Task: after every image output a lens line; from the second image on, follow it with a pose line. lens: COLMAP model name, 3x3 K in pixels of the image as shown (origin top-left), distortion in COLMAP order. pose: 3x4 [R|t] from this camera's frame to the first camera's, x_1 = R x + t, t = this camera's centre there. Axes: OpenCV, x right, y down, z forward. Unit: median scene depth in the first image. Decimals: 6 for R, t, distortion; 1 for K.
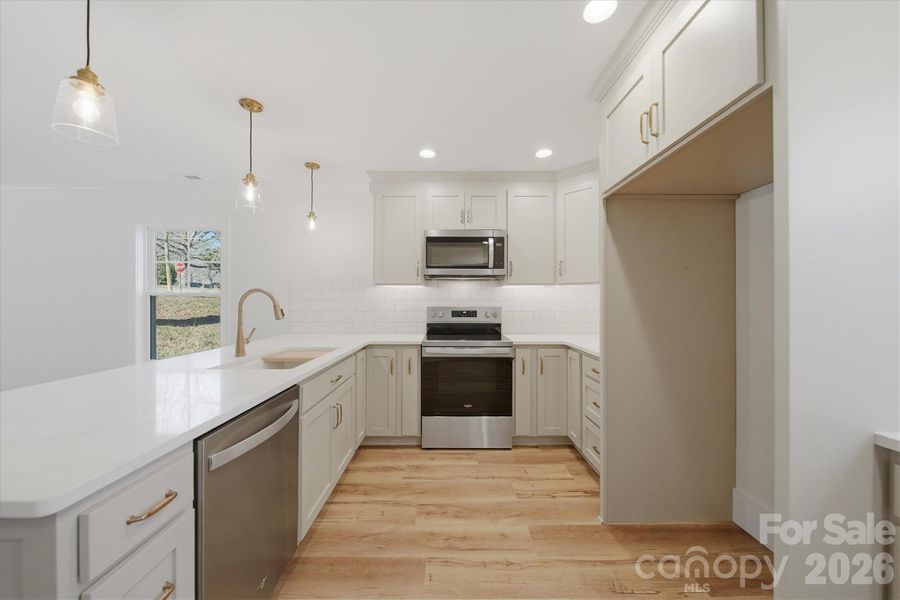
lens RADIAL K [[318.3, 0, 449.4], [0, 318.3, 299.9], [0, 0, 1]] dist [-0.002238, -0.000658]
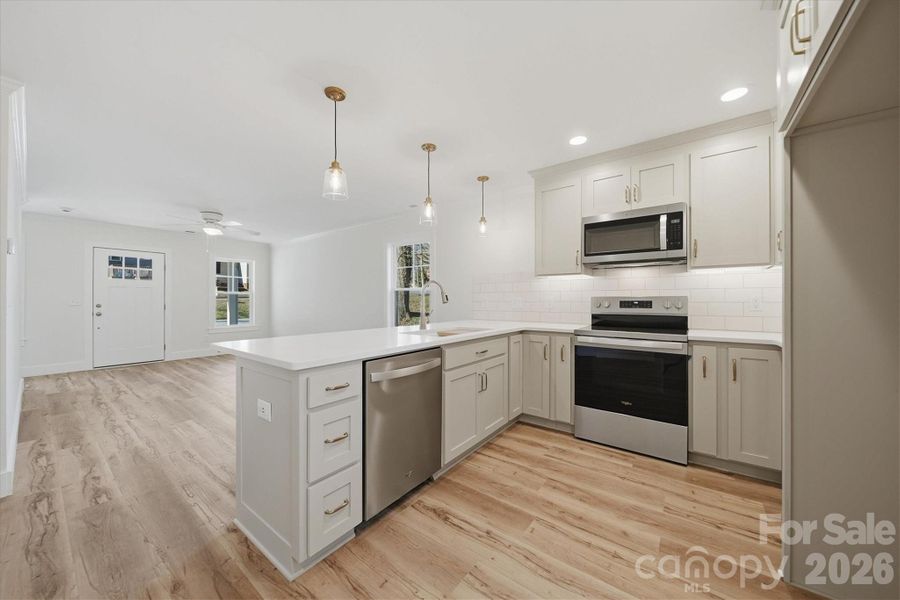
lens RADIAL K [[318.3, 0, 449.9], [0, 318.3, 298.7], [0, 0, 1]] dist [-0.002238, -0.000658]
pose [[0.795148, -0.003091, -0.606407, 0.232349], [0.002797, 0.999995, -0.001429, 0.037154], [0.606409, -0.000560, 0.795153, -0.035799]]
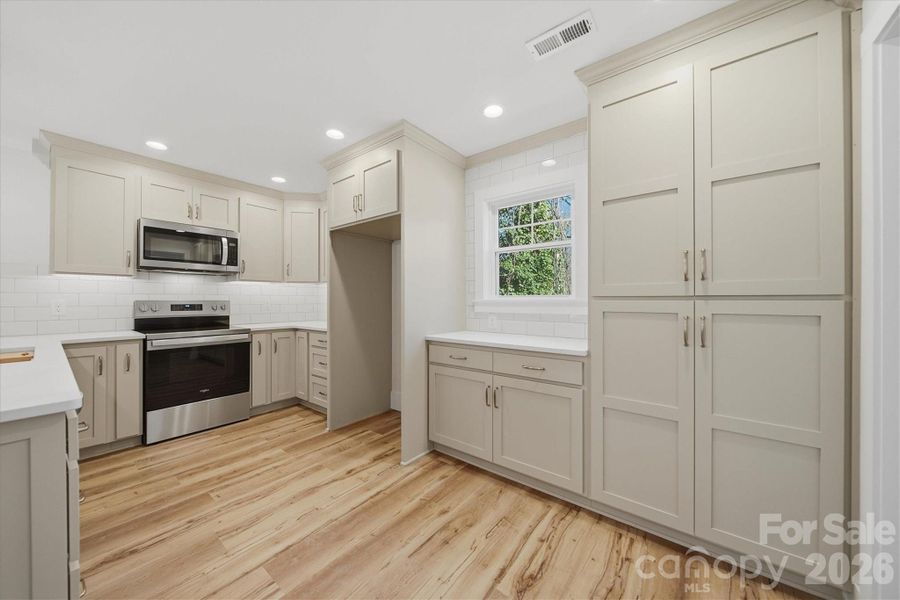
lens RADIAL K [[318.3, 0, 451.3], [0, 318.3, 298.2], [0, 0, 1]] dist [-0.002238, -0.000658]
pose [[0.614603, 0.002793, 0.788831, -0.309609], [-0.001274, 0.999996, -0.002548, 0.021134], [-0.788835, 0.000561, 0.614604, -0.365059]]
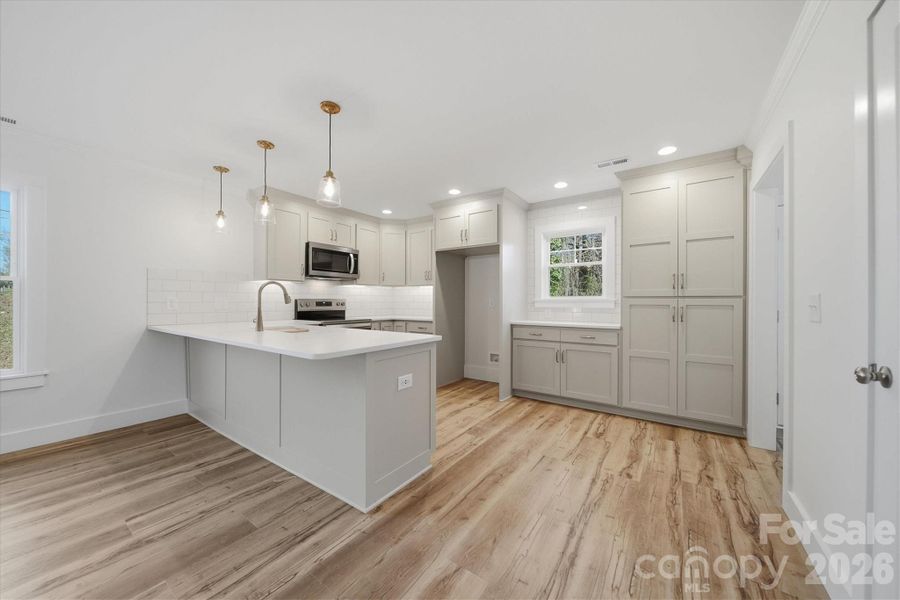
lens RADIAL K [[318.3, 0, 450.9], [0, 318.3, 300.8], [0, 0, 1]] dist [-0.002238, -0.000658]
pose [[0.573853, 0.001944, 0.818956, -1.041345], [-0.005360, 0.999985, 0.001382, 0.034463], [-0.818941, -0.005182, 0.573855, -0.345032]]
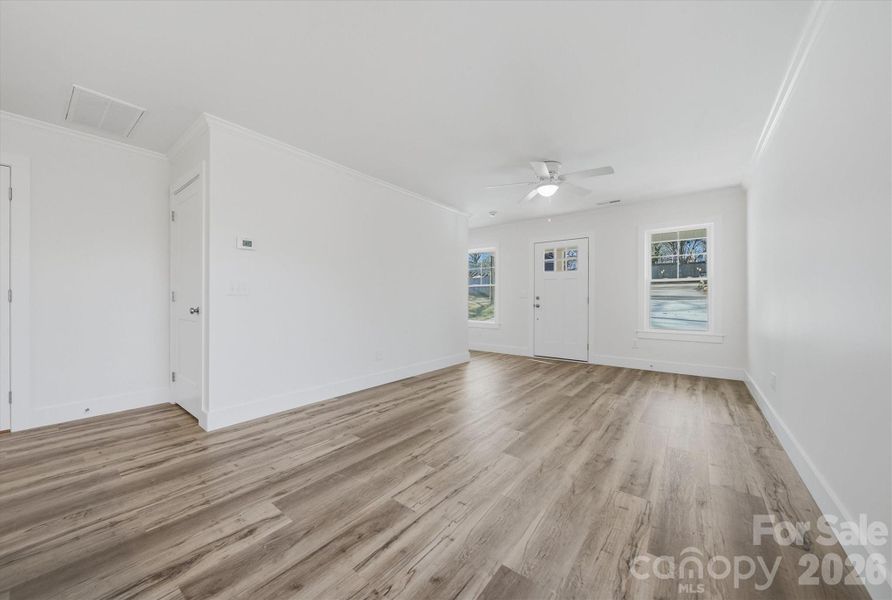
lens RADIAL K [[325.0, 0, 444.0], [0, 325.0, 301.5], [0, 0, 1]] dist [-0.006259, -0.000605]
pose [[-0.618950, 0.003914, -0.785421, -0.752440], [0.000673, 0.999990, 0.004453, 0.092769], [0.785430, 0.002227, -0.618946, 1.165755]]
